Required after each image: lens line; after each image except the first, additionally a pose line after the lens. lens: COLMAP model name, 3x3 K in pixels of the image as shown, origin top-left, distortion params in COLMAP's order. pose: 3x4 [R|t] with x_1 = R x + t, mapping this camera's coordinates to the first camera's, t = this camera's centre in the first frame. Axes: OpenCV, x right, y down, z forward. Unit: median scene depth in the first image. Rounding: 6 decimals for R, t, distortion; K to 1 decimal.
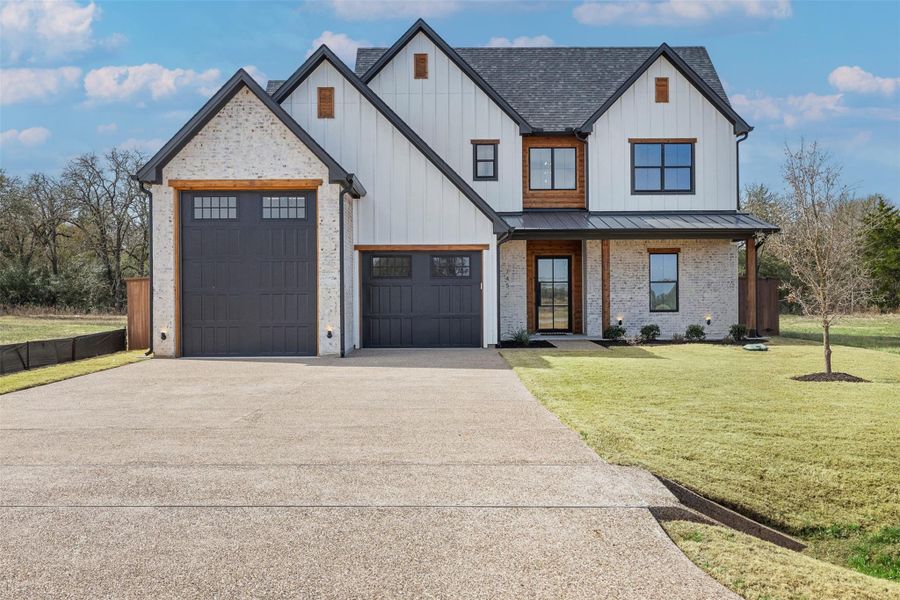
lens RADIAL K [[882.0, 0, 451.9], [0, 882.0, 300.0], [0, 0, 1]] dist [0.013204, 0.000000]
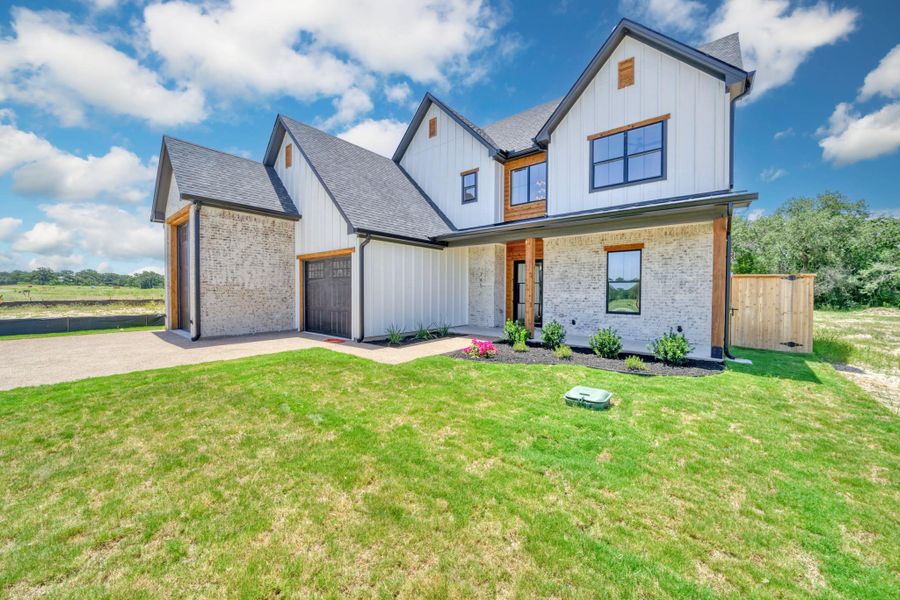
lens RADIAL K [[329.8, 0, 446.7], [0, 329.8, 300.6], [0, 0, 1]] dist [-0.016337, -0.000118]
pose [[0.757129, 0.027076, -0.652704, 0.324729], [-0.014093, 0.999585, 0.025118, -0.006615], [0.653113, -0.009820, 0.757197, 0.618894]]
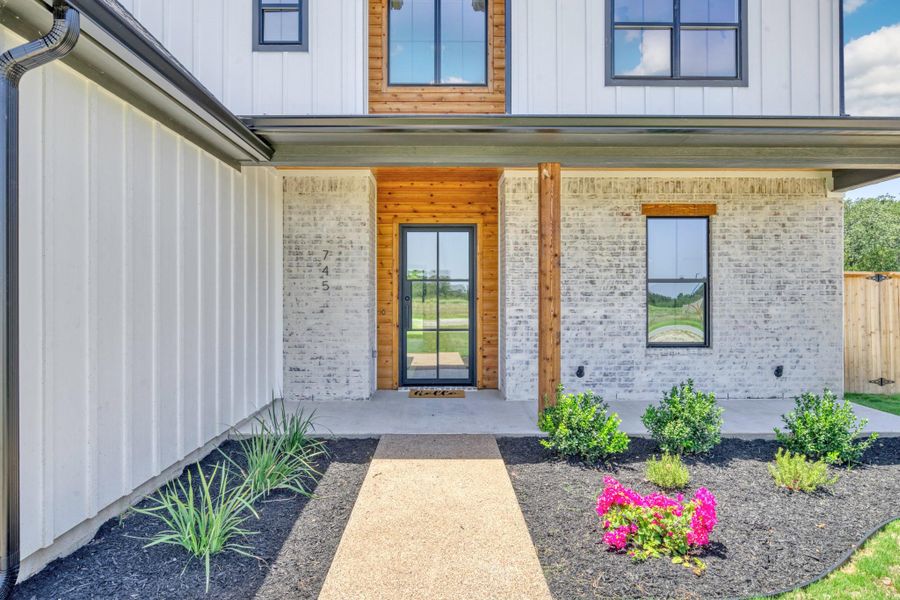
lens RADIAL K [[546.1, 0, 444.3], [0, 546.1, 297.4], [0, 0, 1]] dist [-0.009619, 0.000261]
pose [[0.999953, 0.006374, -0.007253, 0.123934], [-0.006389, 0.999977, -0.002117, -0.010587], [0.007240, 0.002163, 0.999971, 0.723753]]
